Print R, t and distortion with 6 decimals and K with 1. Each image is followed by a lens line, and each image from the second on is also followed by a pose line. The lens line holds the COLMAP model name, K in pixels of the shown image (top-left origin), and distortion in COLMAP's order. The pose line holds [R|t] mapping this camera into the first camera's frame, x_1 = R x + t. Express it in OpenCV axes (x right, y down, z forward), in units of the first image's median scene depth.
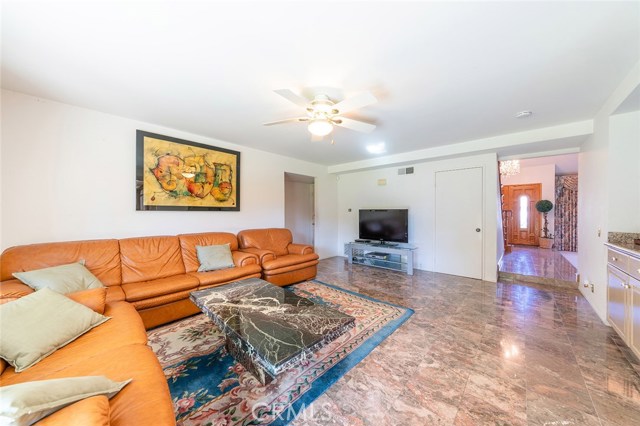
lens RADIAL K [[214.6, 0, 314.6], [0, 214.6, 211.9], [0, 0, 1]] dist [-0.004054, -0.000032]
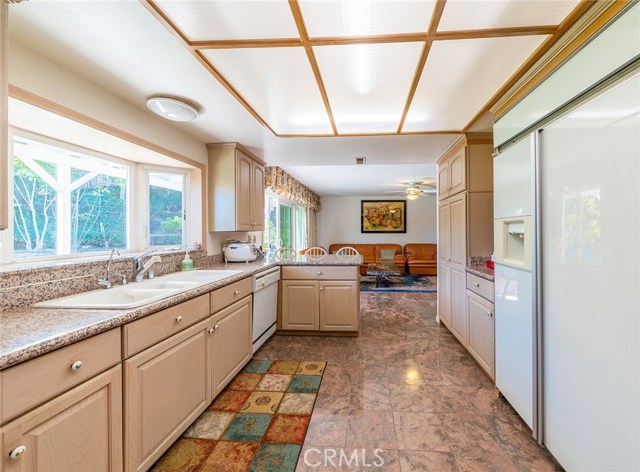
lens RADIAL K [[236.2, 0, 352.0], [0, 236.2, 231.3], [0, 0, 1]] dist [0.000973, 0.000036]
pose [[0.646942, -0.006393, -0.762513, 1.030729], [0.006744, 0.999974, -0.002662, -0.019058], [0.762510, -0.003420, 0.646968, -0.740723]]
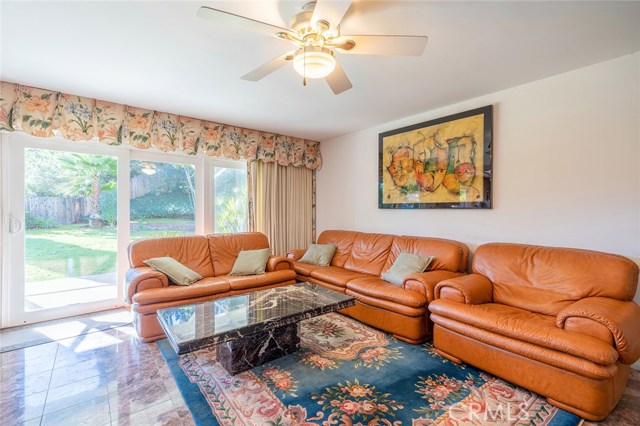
lens RADIAL K [[279.9, 0, 316.7], [0, 279.9, 210.7], [0, 0, 1]] dist [0.001989, 0.000053]
pose [[-0.111986, 0.001745, -0.993708, 0.532412], [-0.001058, 0.999998, 0.001875, 0.000703], [0.993709, 0.001262, -0.111984, 0.747254]]
